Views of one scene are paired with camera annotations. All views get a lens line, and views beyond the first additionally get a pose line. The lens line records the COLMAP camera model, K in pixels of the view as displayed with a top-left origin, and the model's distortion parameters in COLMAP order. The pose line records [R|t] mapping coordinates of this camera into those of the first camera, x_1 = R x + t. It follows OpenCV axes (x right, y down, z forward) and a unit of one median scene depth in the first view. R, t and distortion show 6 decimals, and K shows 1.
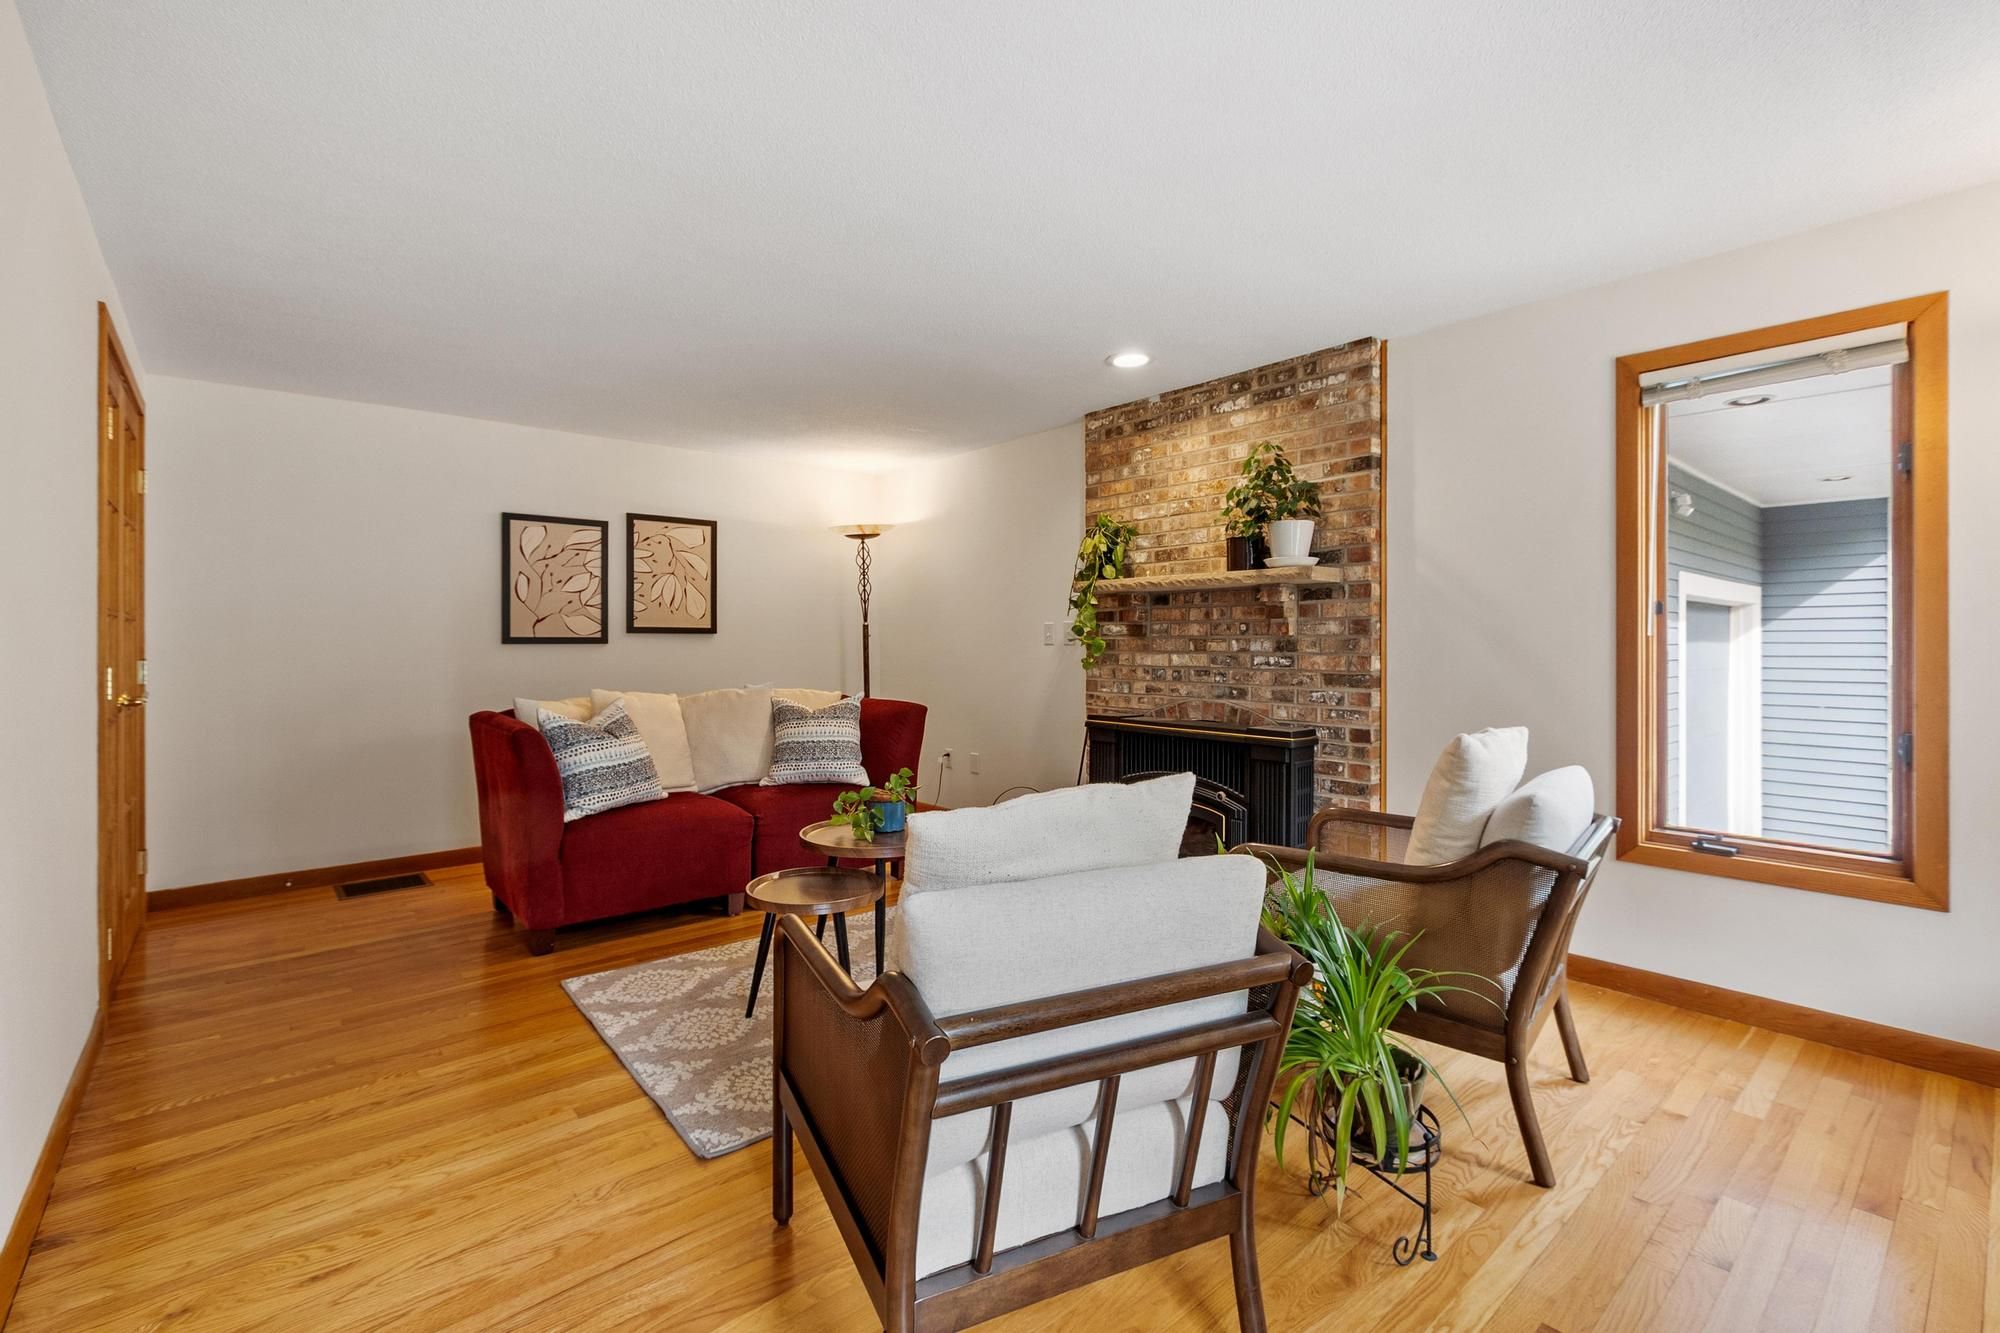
lens RADIAL K [[876.1, 0, 1006.8], [0, 876.1, 644.4], [0, 0, 1]] dist [-0.002571, 0.000042]
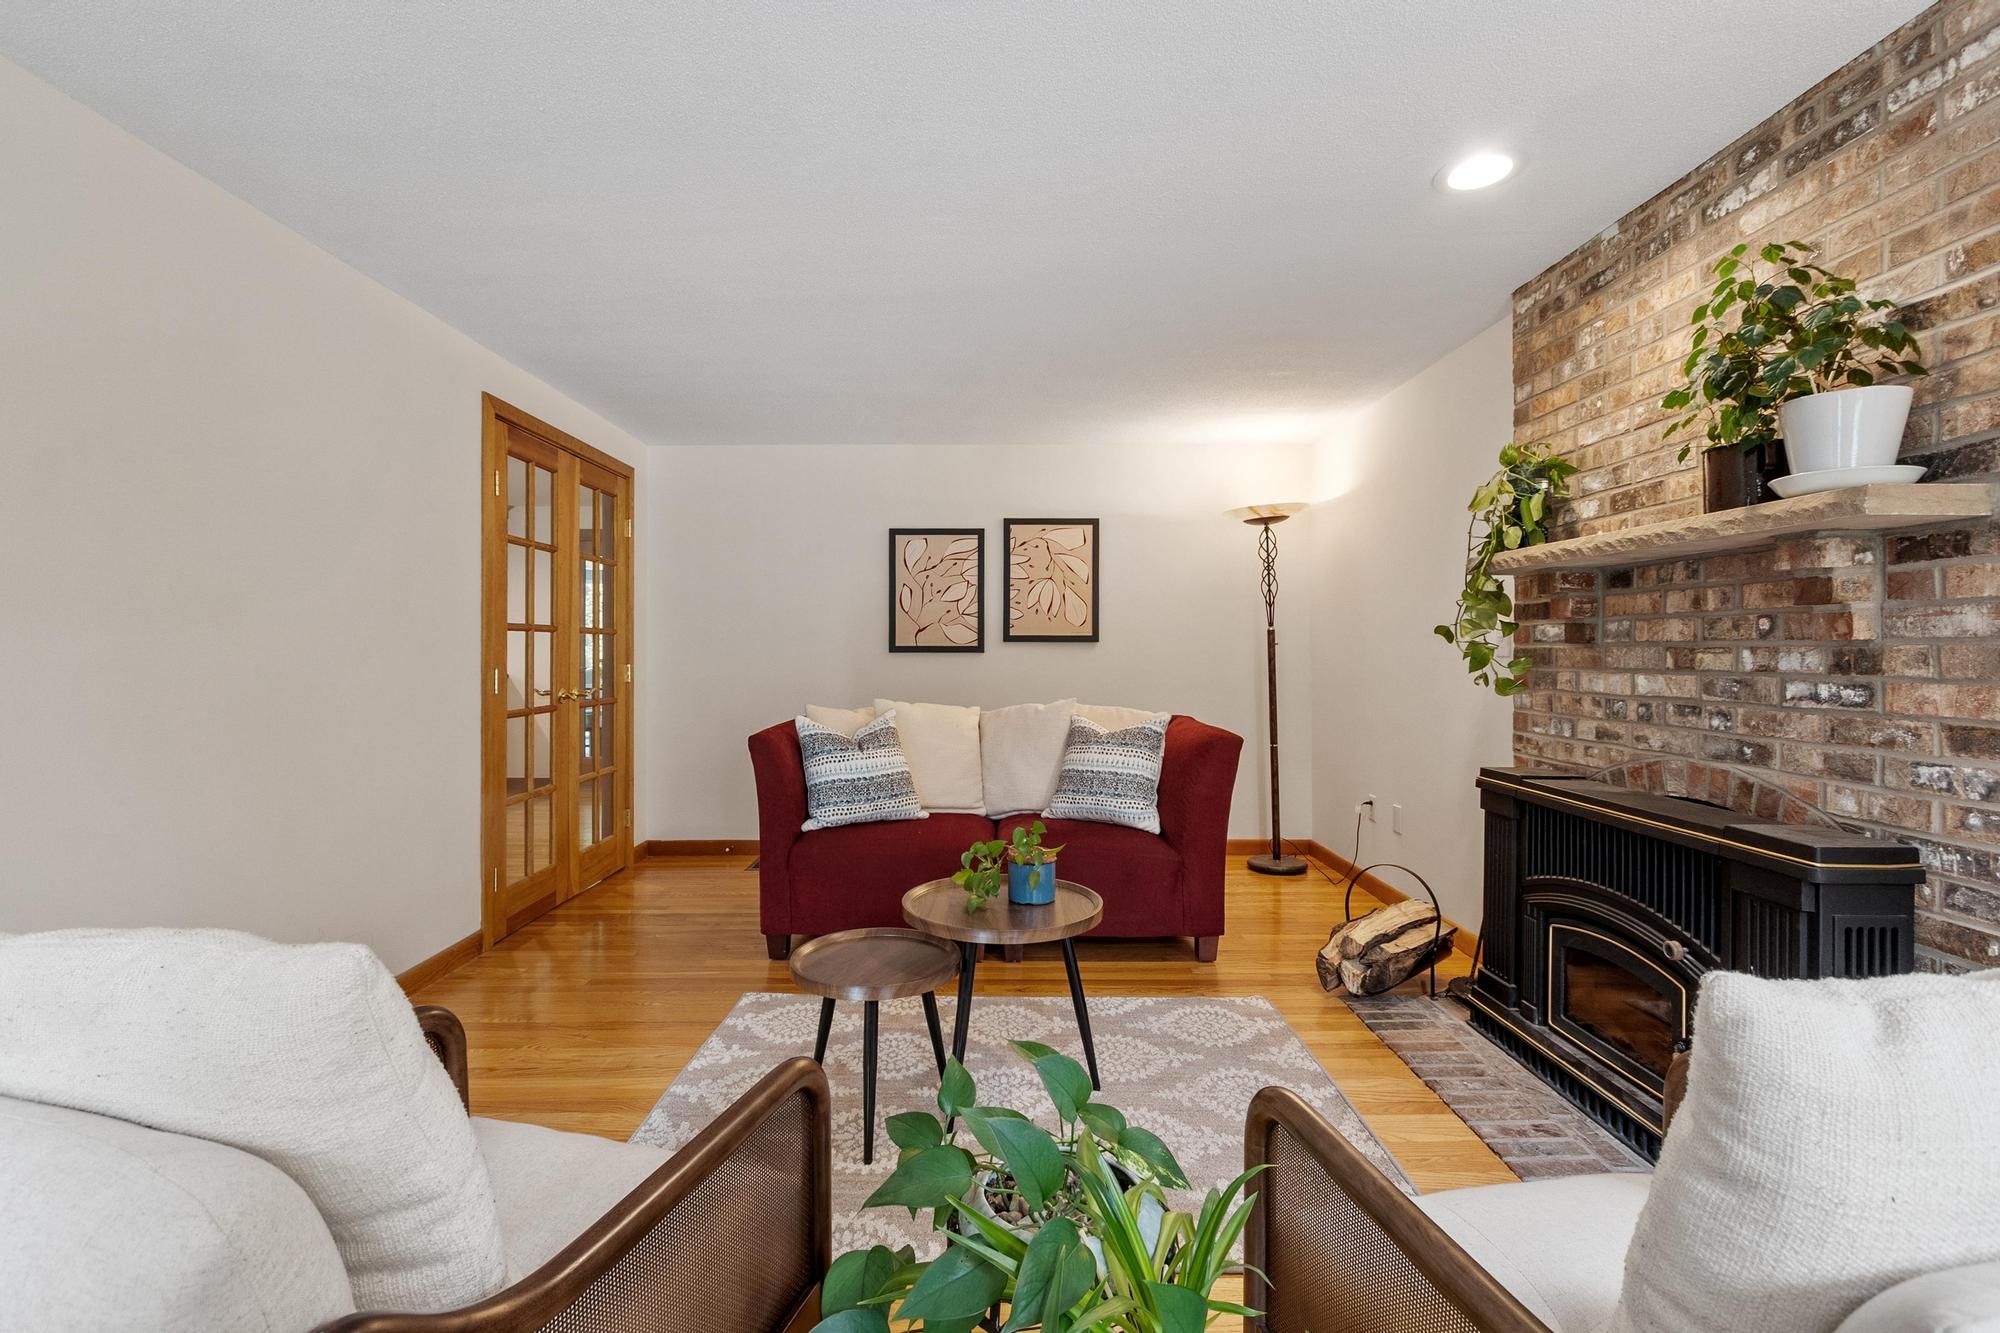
lens RADIAL K [[890.8, 0, 992.3], [0, 890.8, 649.0], [0, 0, 1]] dist [0.000120, 0.000390]
pose [[0.750853, 0.000373, -0.660469, 0.275261], [-0.003138, 0.999991, -0.003003, -0.002197], [0.660462, 0.004327, 0.750847, 0.317673]]
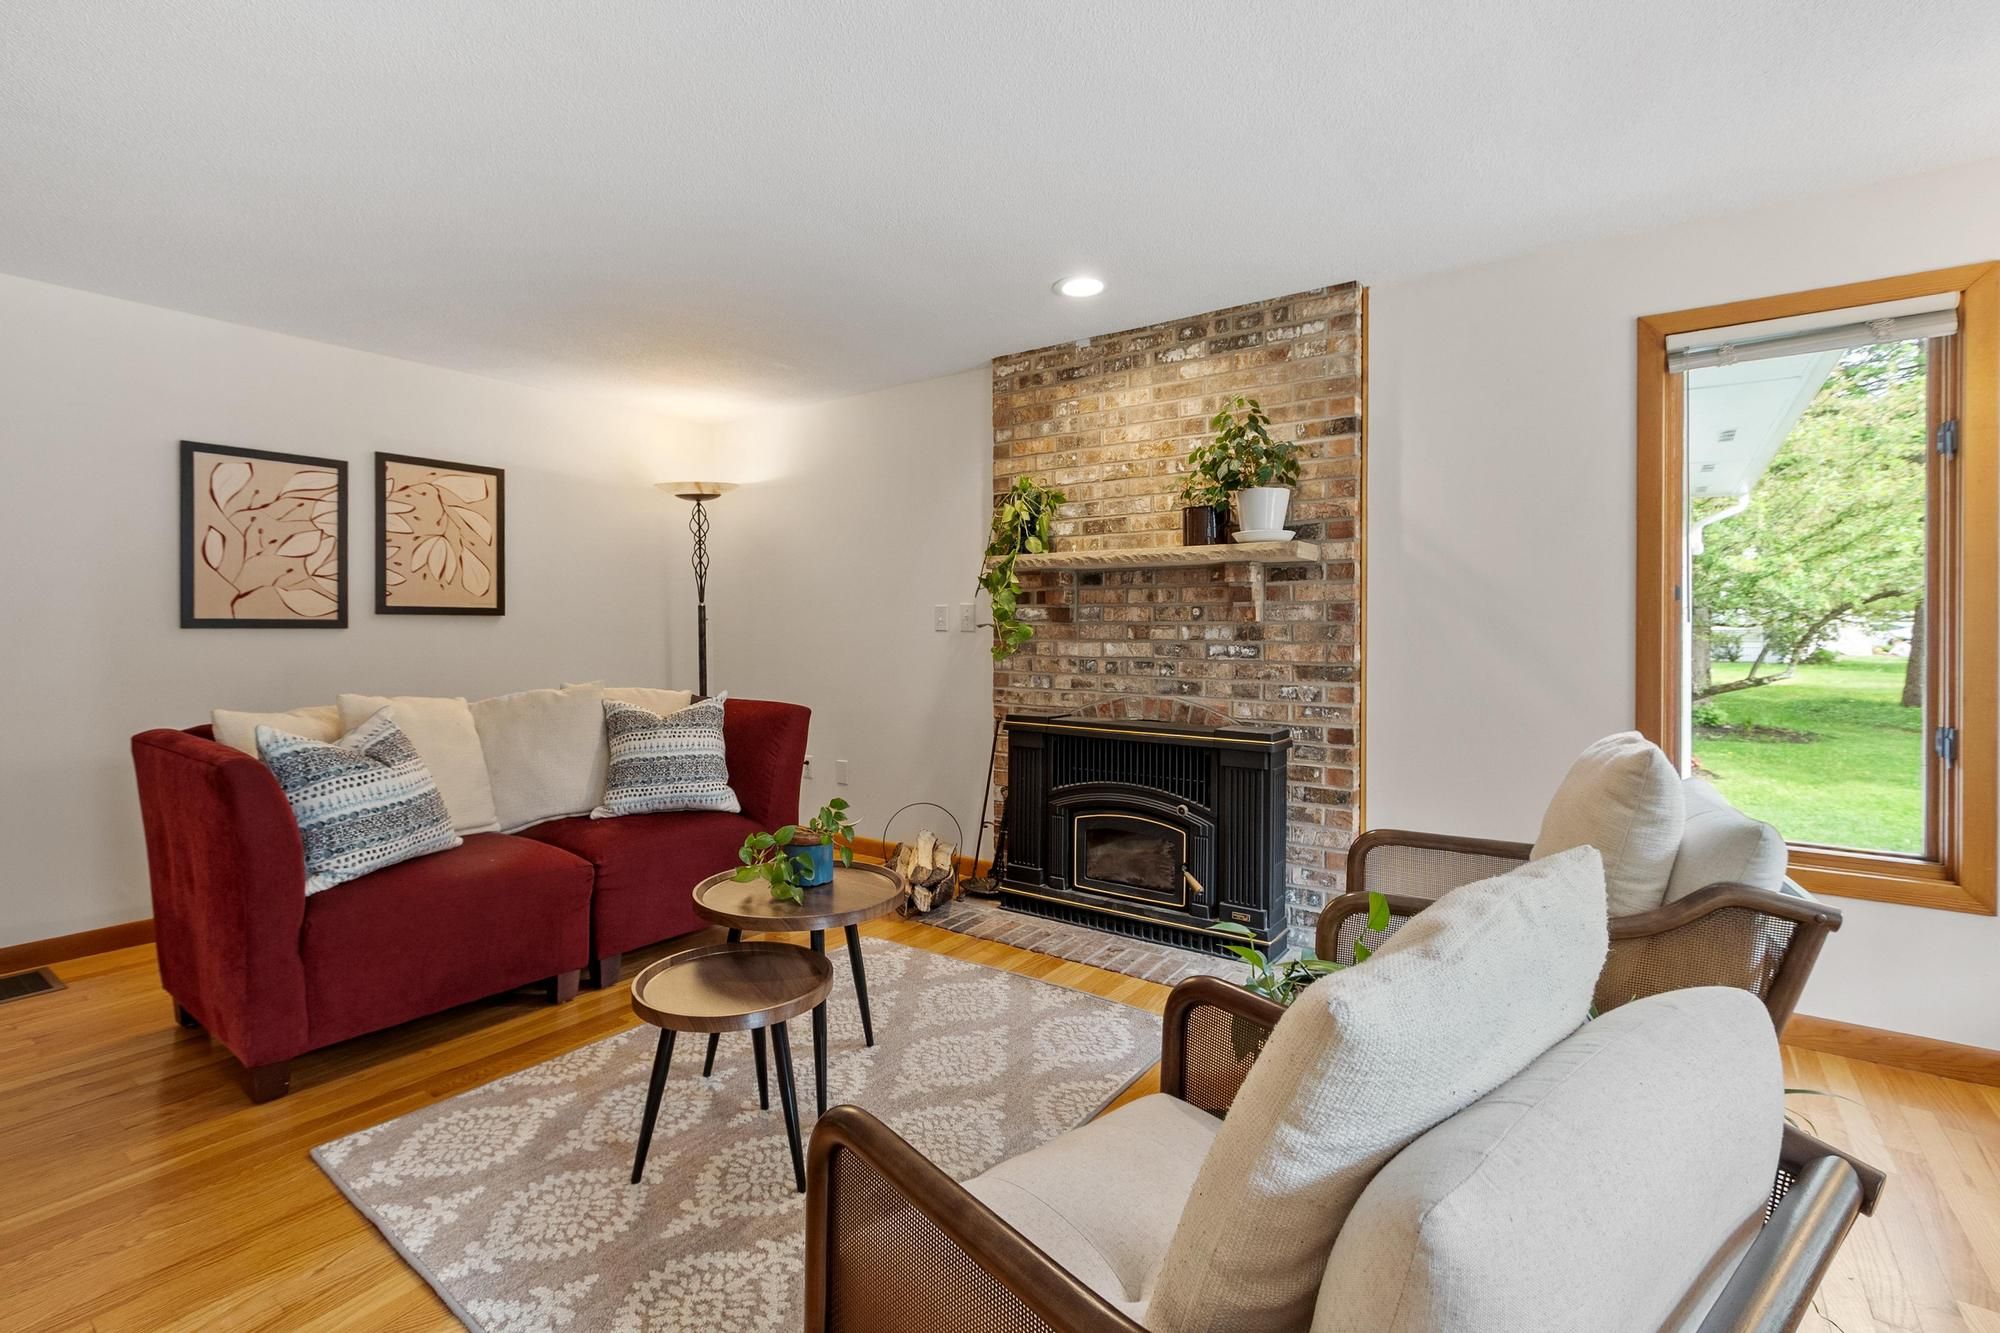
lens RADIAL K [[906.9, 0, 994.3], [0, 906.9, 632.5], [0, 0, 1]] dist [0.000491, -0.000264]
pose [[0.974429, 0.001603, 0.224689, -0.124583], [-0.002426, 0.999991, 0.003388, -0.001636], [-0.224682, -0.003846, 0.974425, 0.173797]]
